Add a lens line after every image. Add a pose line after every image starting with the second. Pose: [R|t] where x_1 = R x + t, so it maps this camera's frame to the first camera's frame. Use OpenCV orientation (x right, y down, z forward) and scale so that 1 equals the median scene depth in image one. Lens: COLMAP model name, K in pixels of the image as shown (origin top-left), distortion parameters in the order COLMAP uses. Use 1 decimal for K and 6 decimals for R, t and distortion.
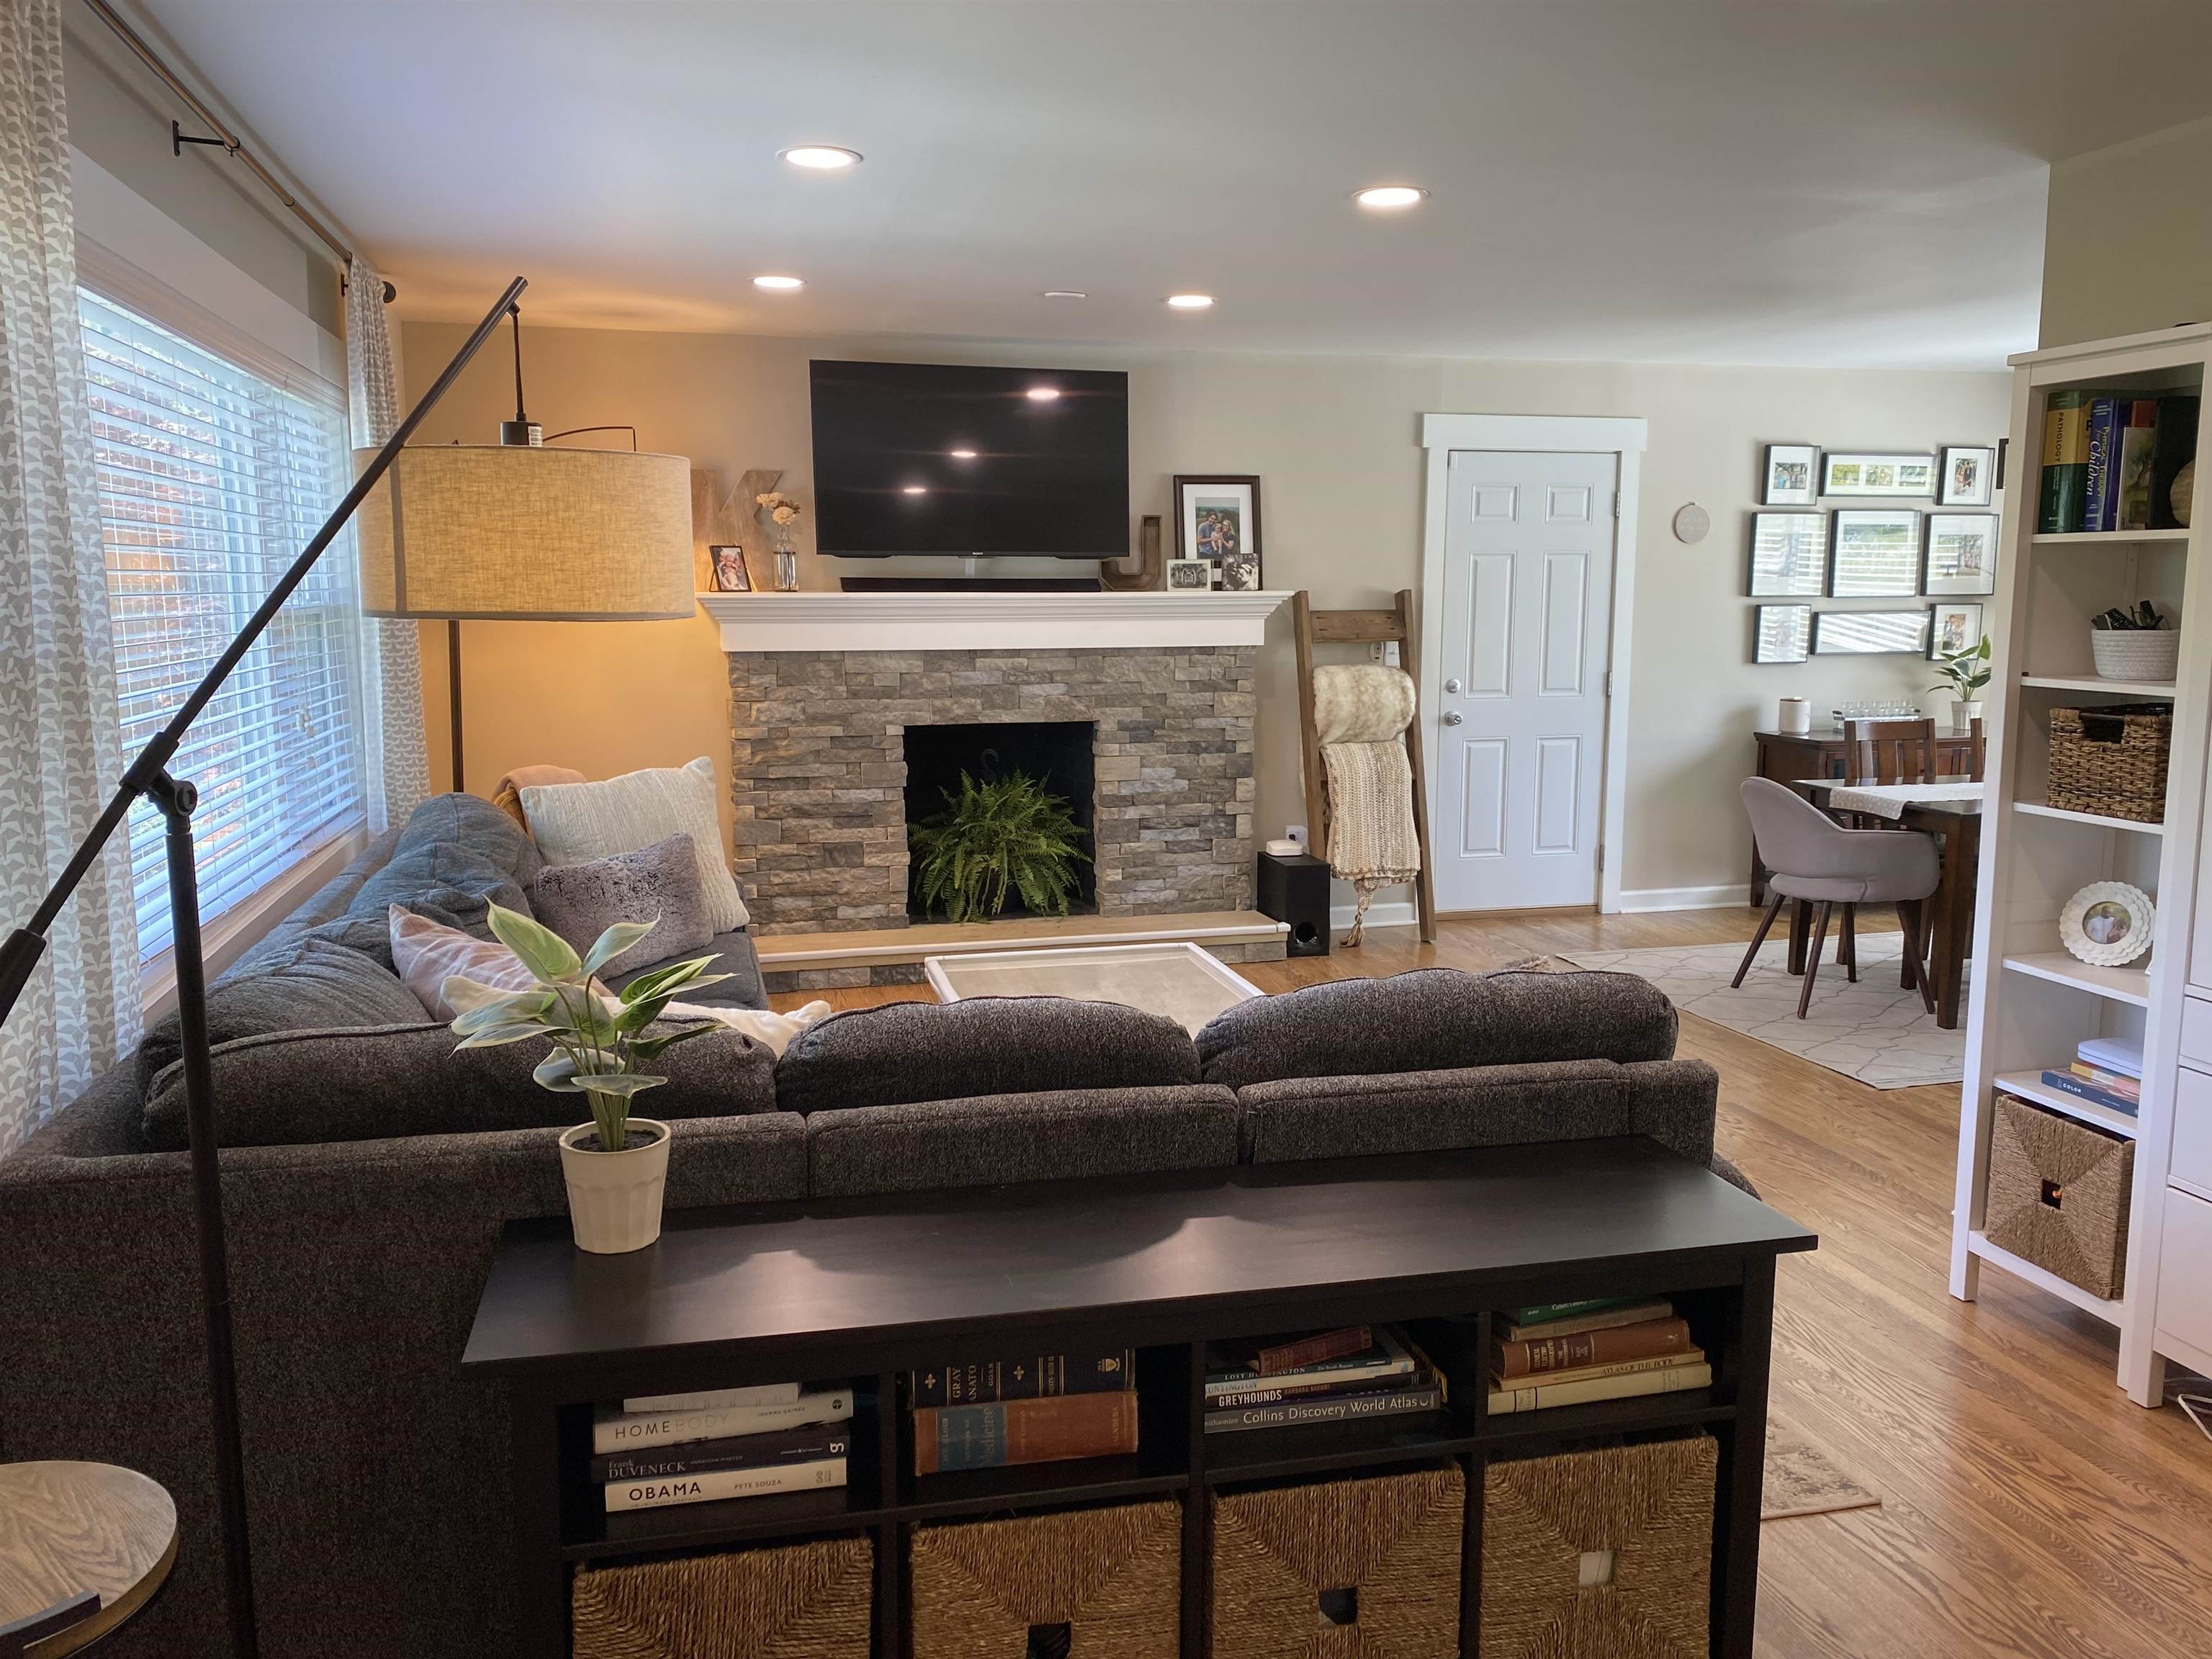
lens RADIAL K [[1659.2, 0, 1125.4], [0, 1659.2, 823.3], [0, 0, 1]] dist [0.040313, -0.057105]
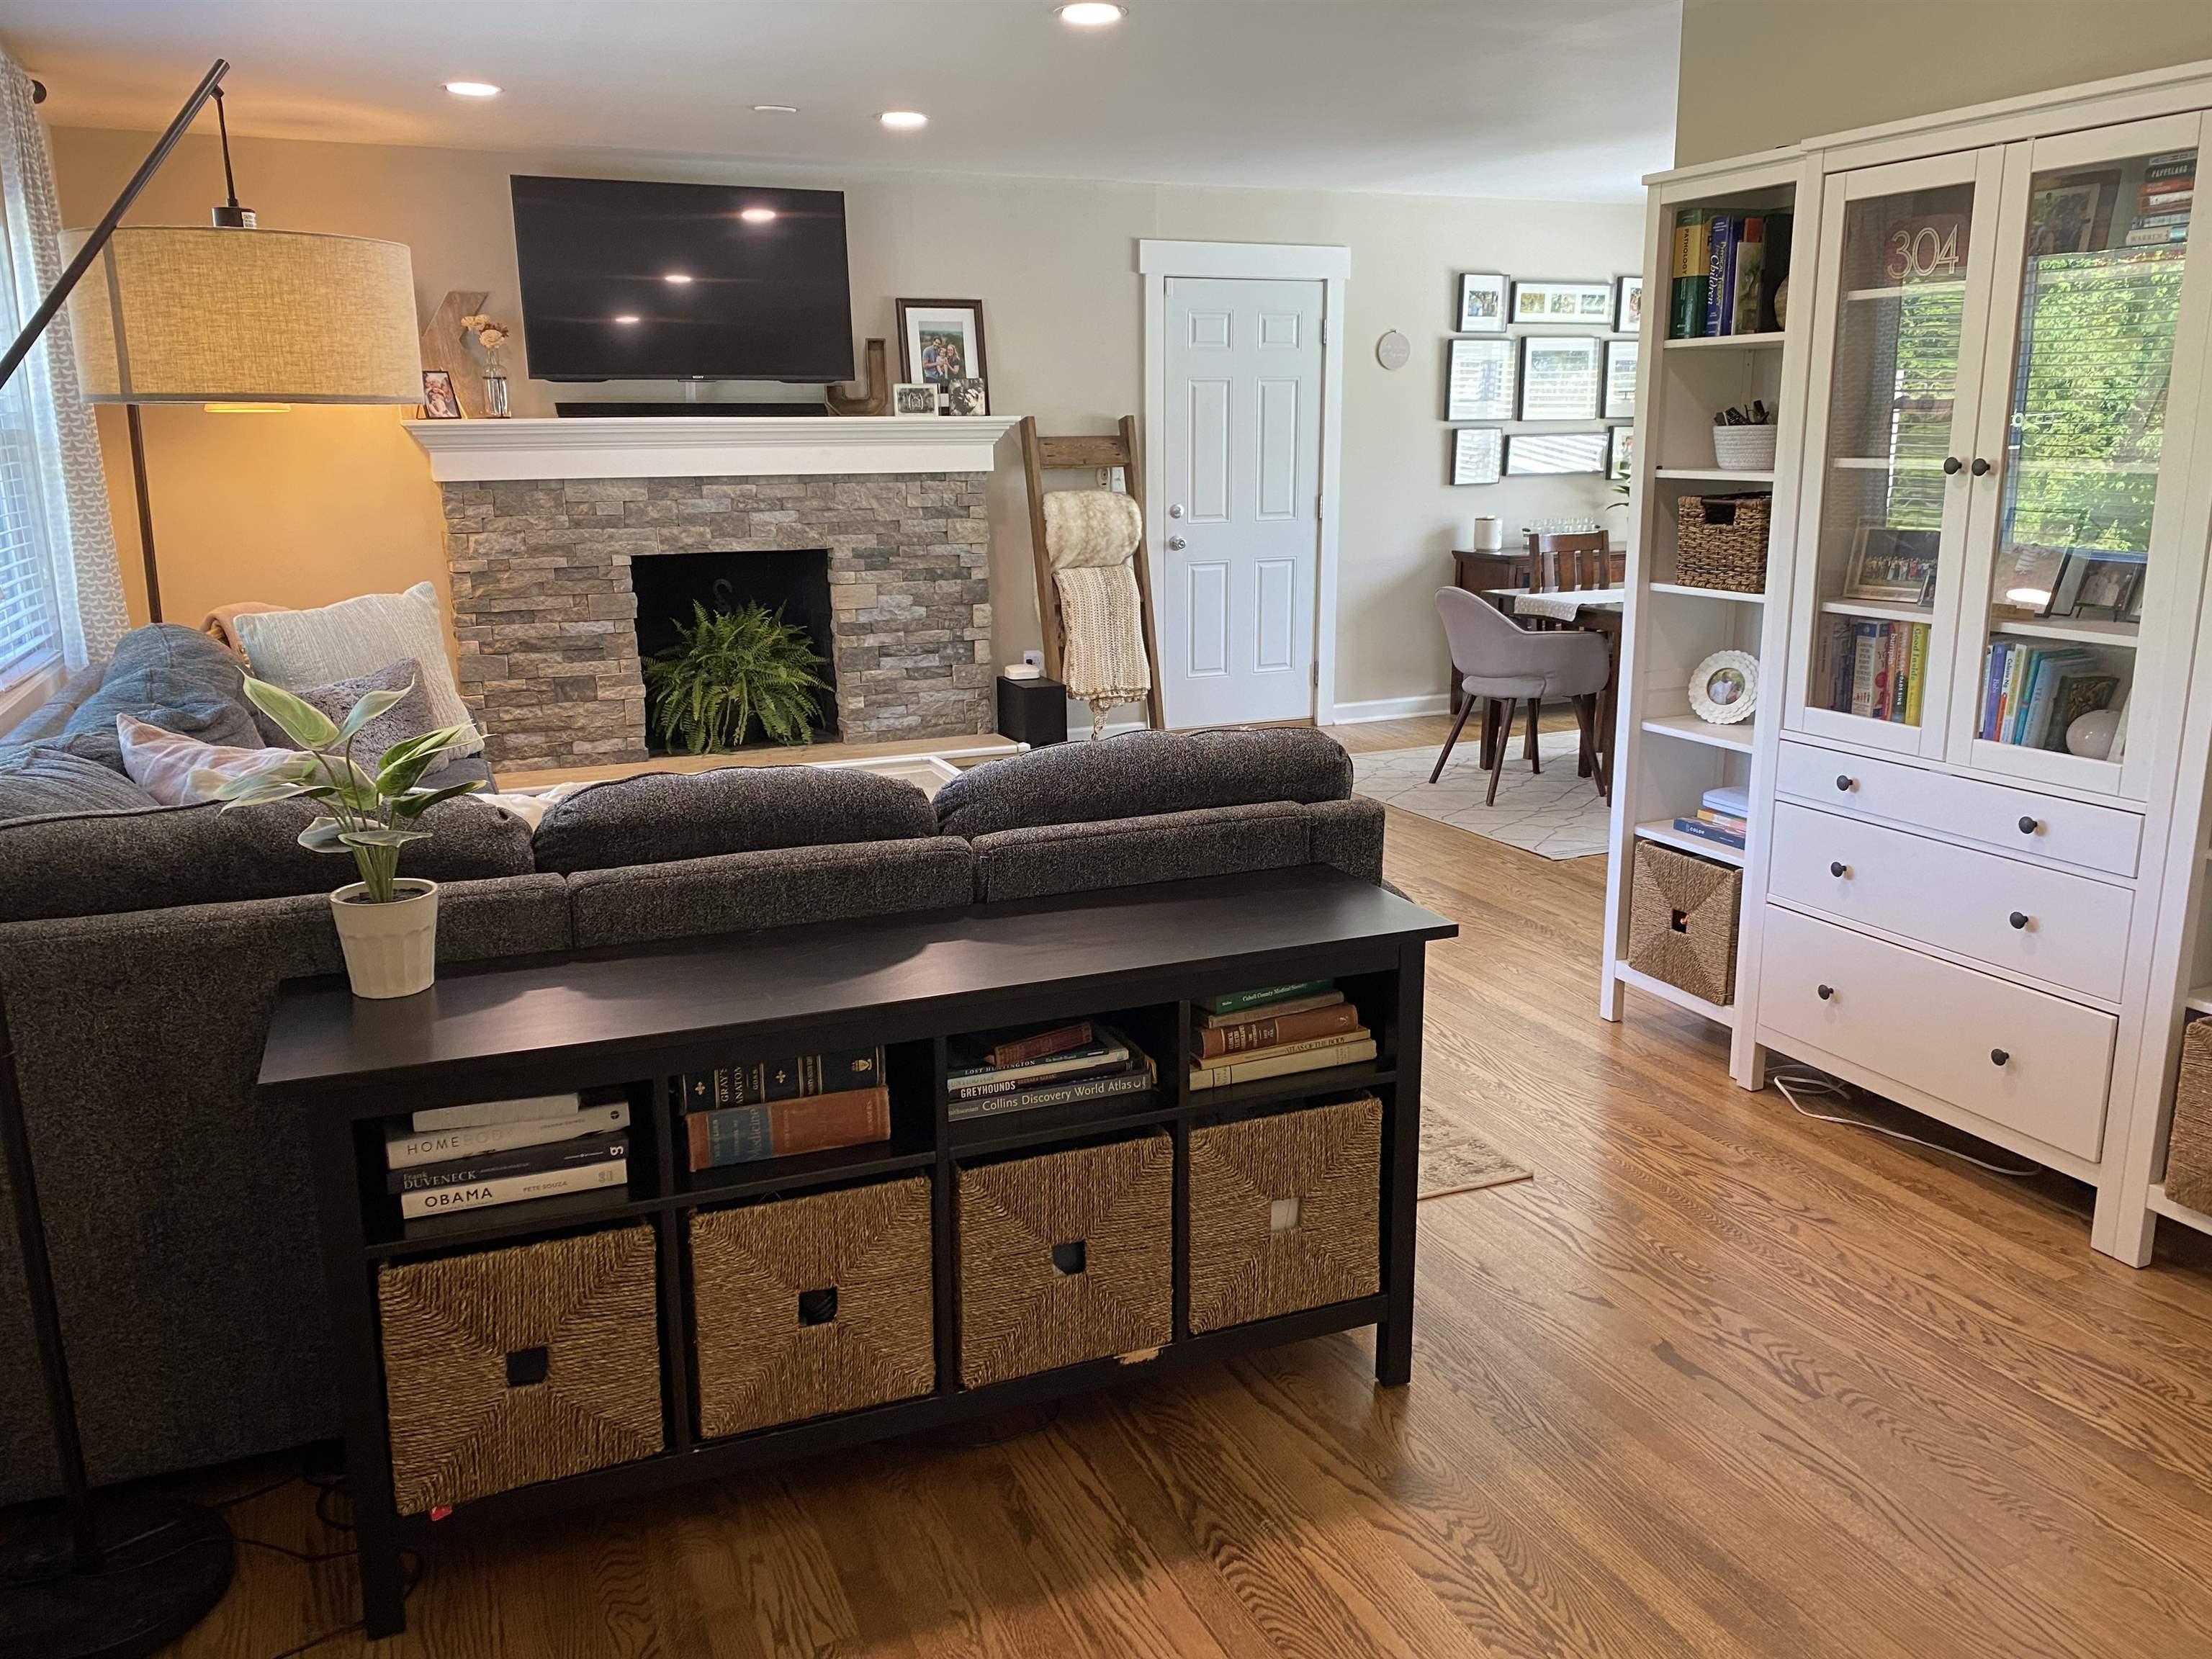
lens RADIAL K [[1659.2, 0, 1125.4], [0, 1659.2, 823.3], [0, 0, 1]] dist [0.040313, -0.057105]
pose [[0.987833, -0.043329, 0.149360, 0.001756], [0.029934, 0.995419, 0.090797, 0.018454], [-0.152610, -0.085221, 0.984605, -0.037576]]
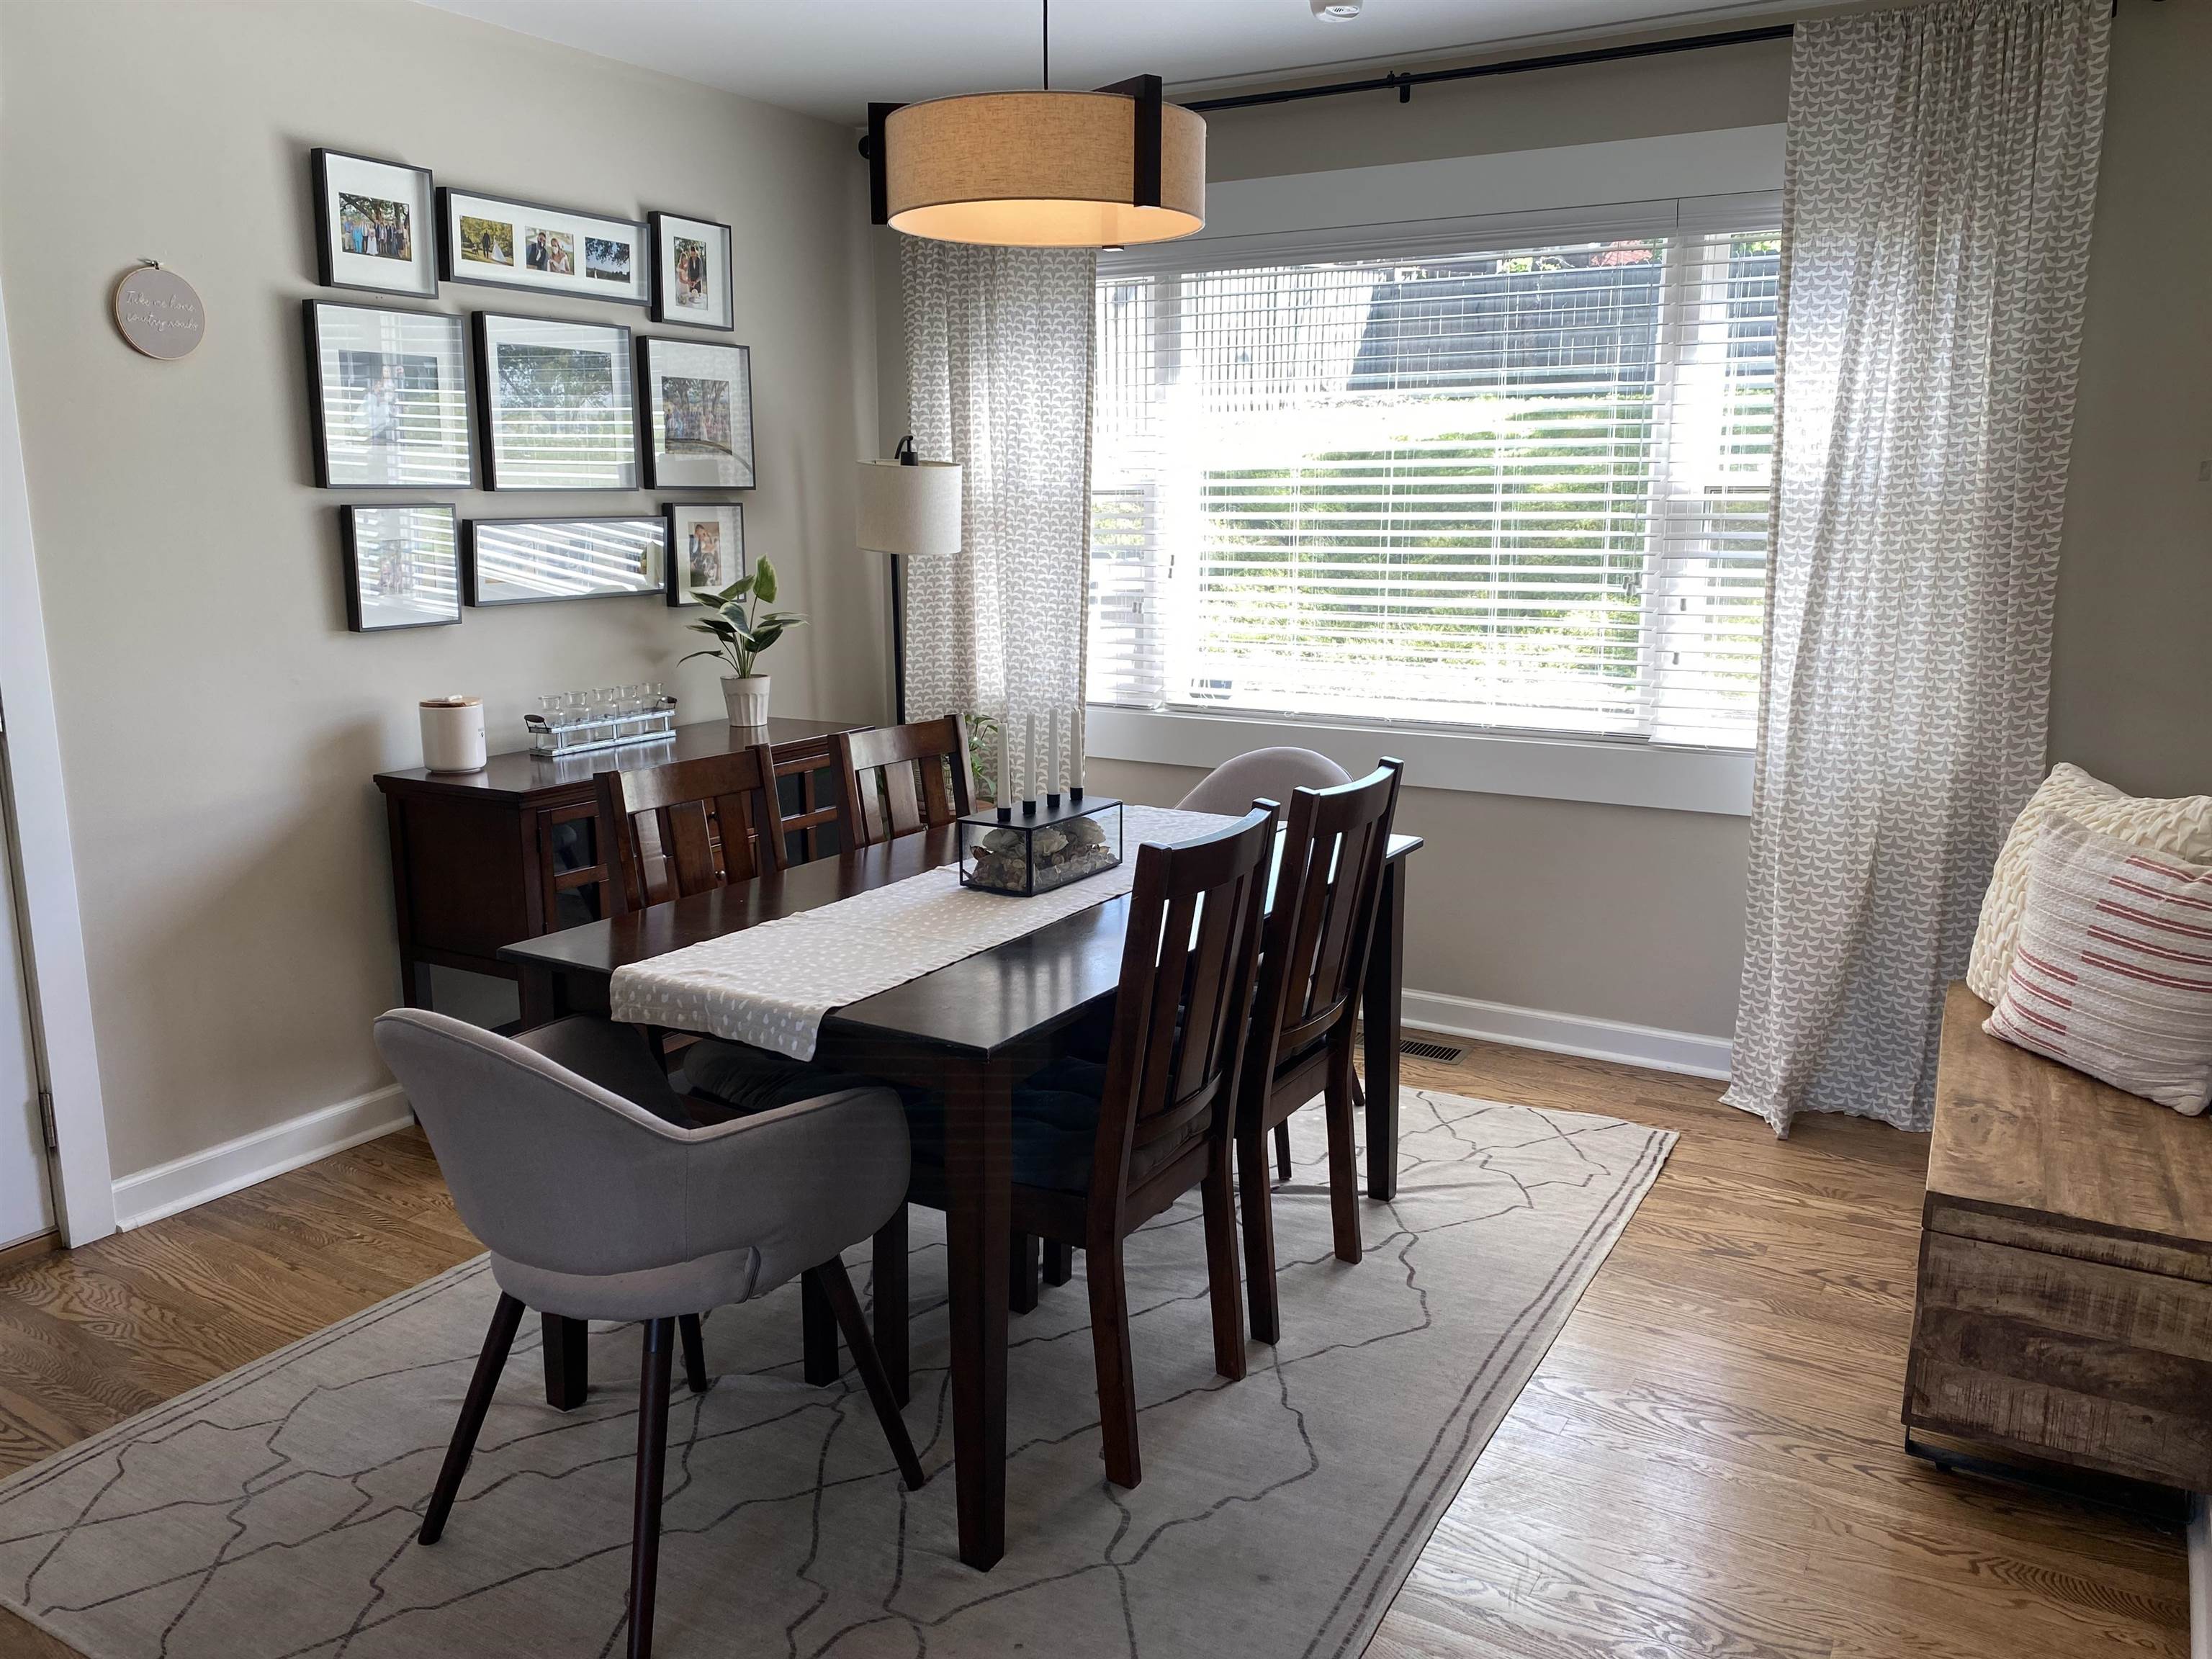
lens RADIAL K [[1676.0, 0, 1106.3], [0, 1676.0, 823.0], [0, 0, 1]] dist [-0.000497, -0.004043]
pose [[0.710846, -0.136009, 0.690072, 0.207961], [0.102672, 0.990681, 0.089494, -0.067296], [-0.695814, 0.007235, 0.718186, 0.549836]]
